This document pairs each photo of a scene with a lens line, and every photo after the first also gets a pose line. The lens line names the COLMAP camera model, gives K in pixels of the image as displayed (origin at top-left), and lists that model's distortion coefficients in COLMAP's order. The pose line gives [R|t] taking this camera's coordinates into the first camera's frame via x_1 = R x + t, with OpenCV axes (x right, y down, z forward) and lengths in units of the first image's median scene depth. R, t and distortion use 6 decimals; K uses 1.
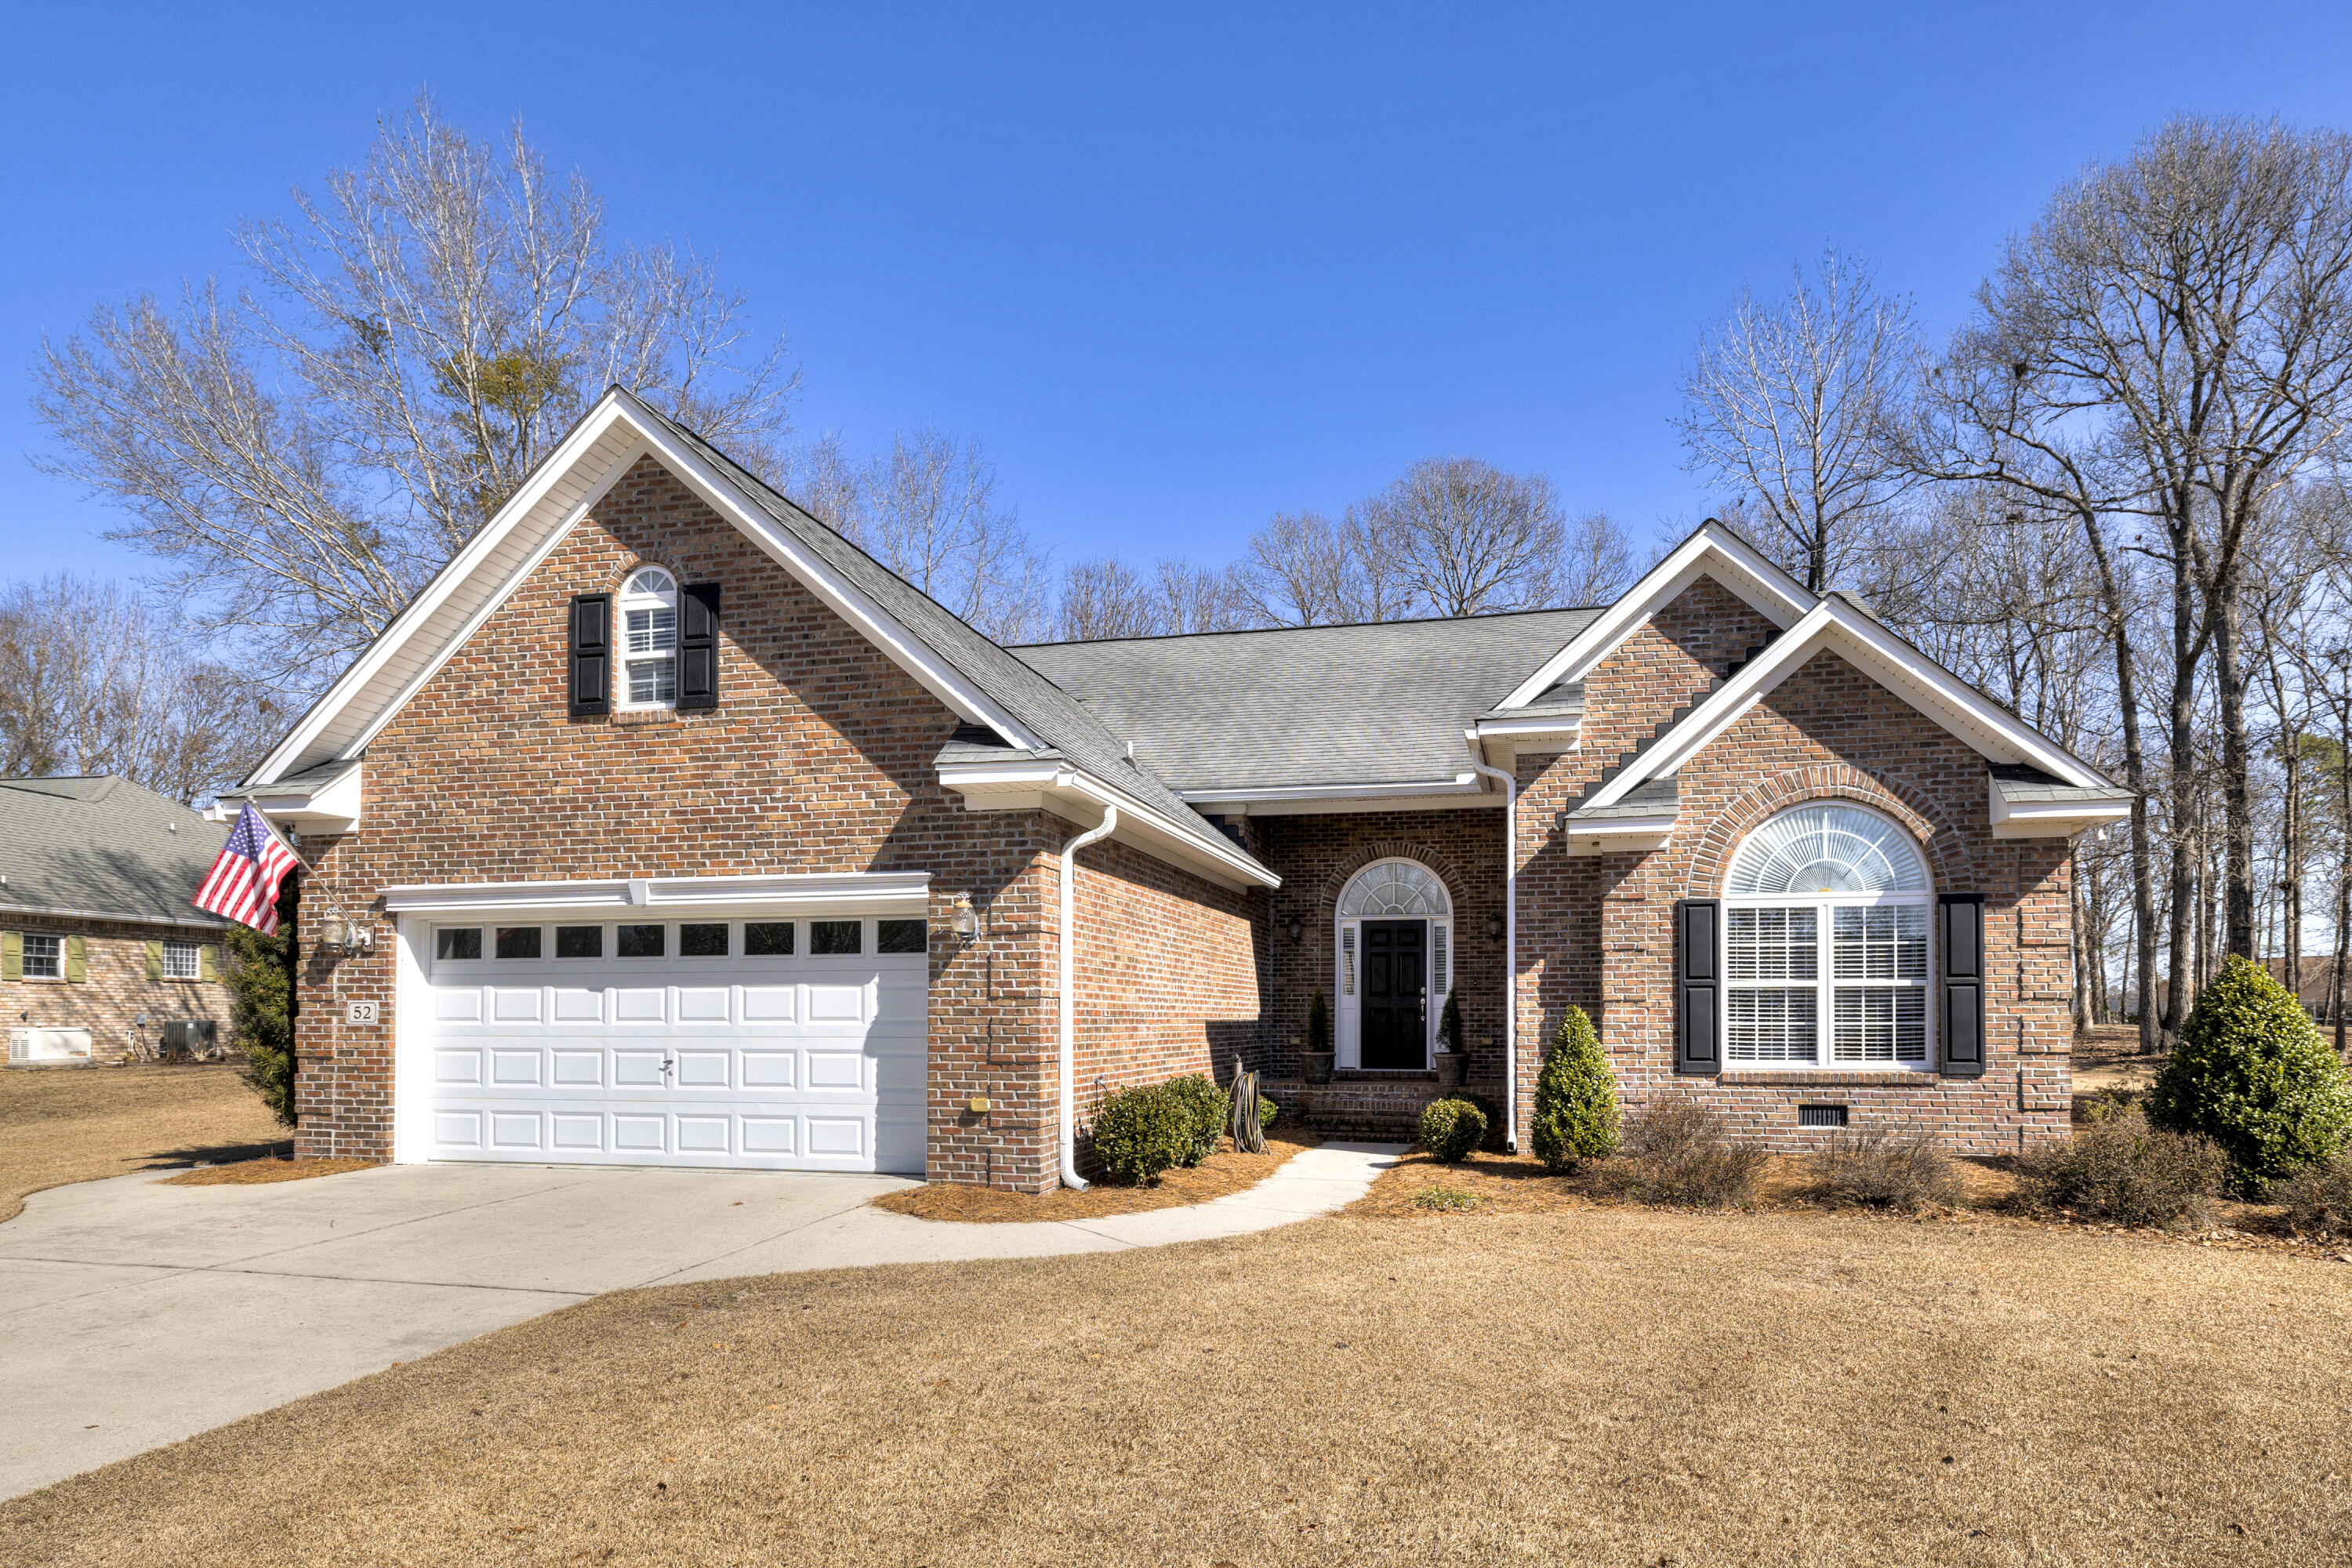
lens RADIAL K [[1389.1, 0, 1176.9], [0, 1389.1, 995.9], [0, 0, 1]] dist [0.002588, 0.001415]
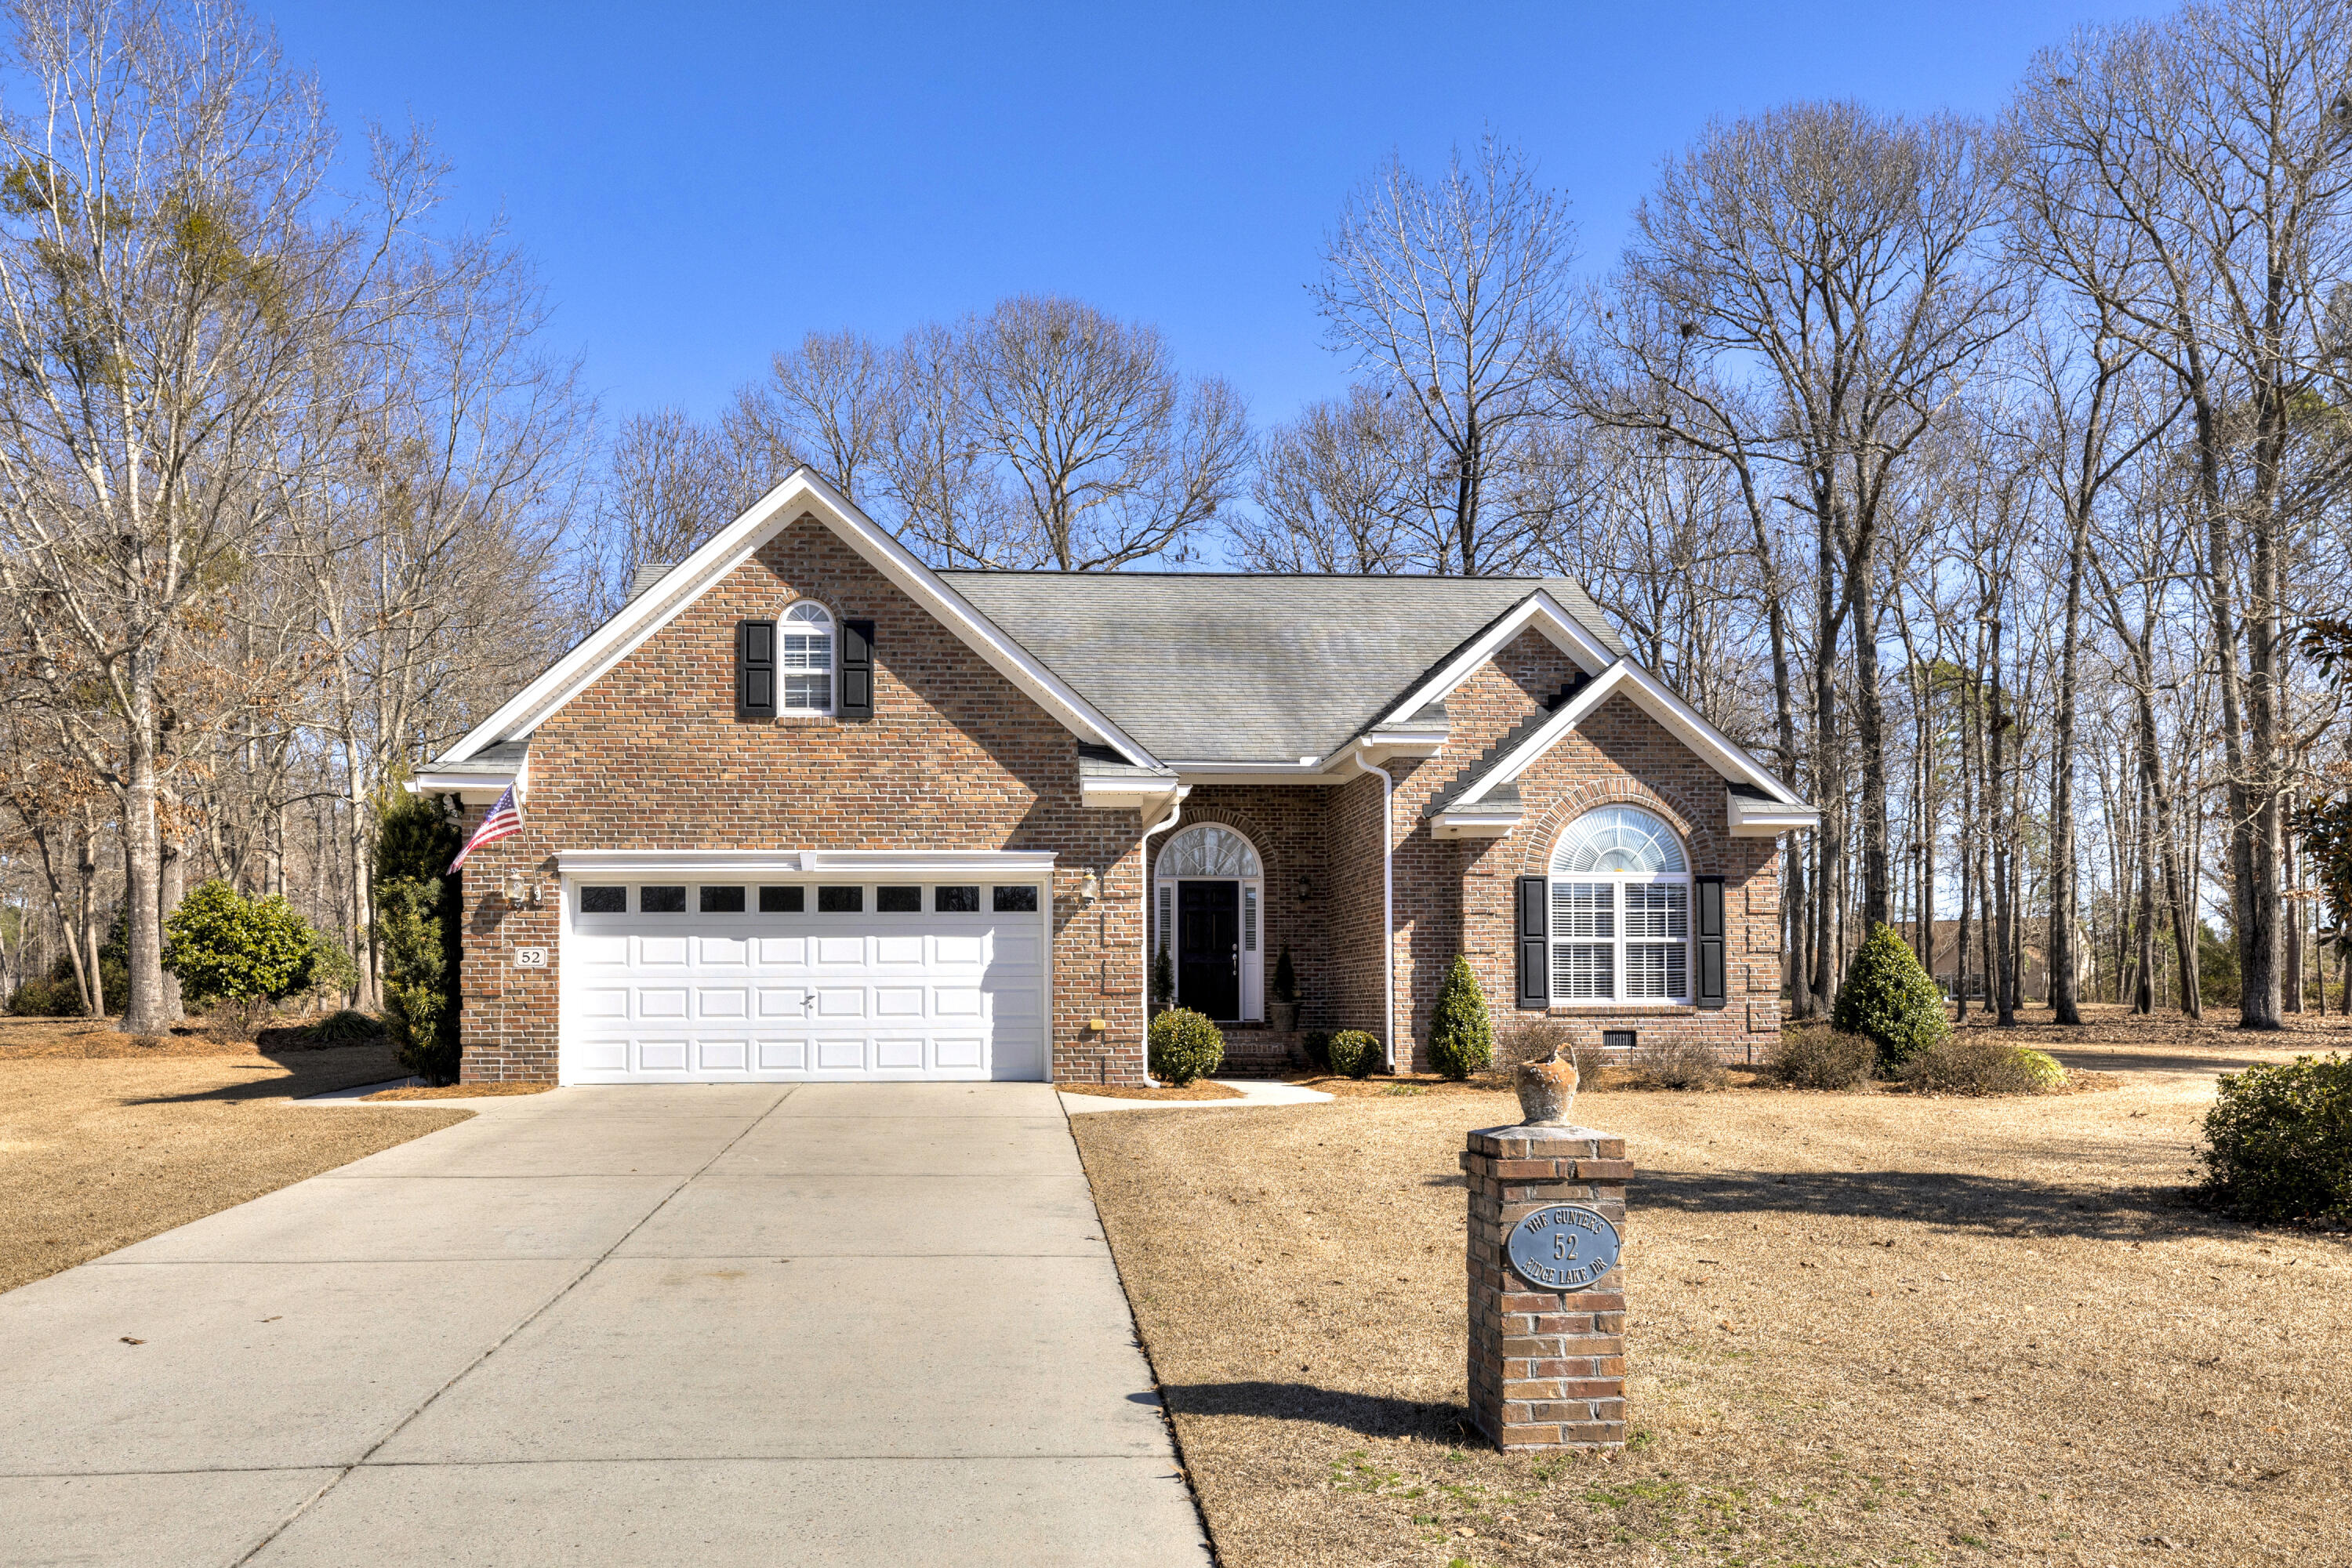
lens RADIAL K [[1946.1, 0, 1174.7], [0, 1946.1, 910.3], [0, 0, 1]] dist [0.028442, -0.001128]
pose [[0.952970, 0.010173, 0.302895, -0.540890], [-0.001652, 0.999596, -0.028374, 0.017232], [-0.303061, 0.026539, 0.952602, -0.698773]]
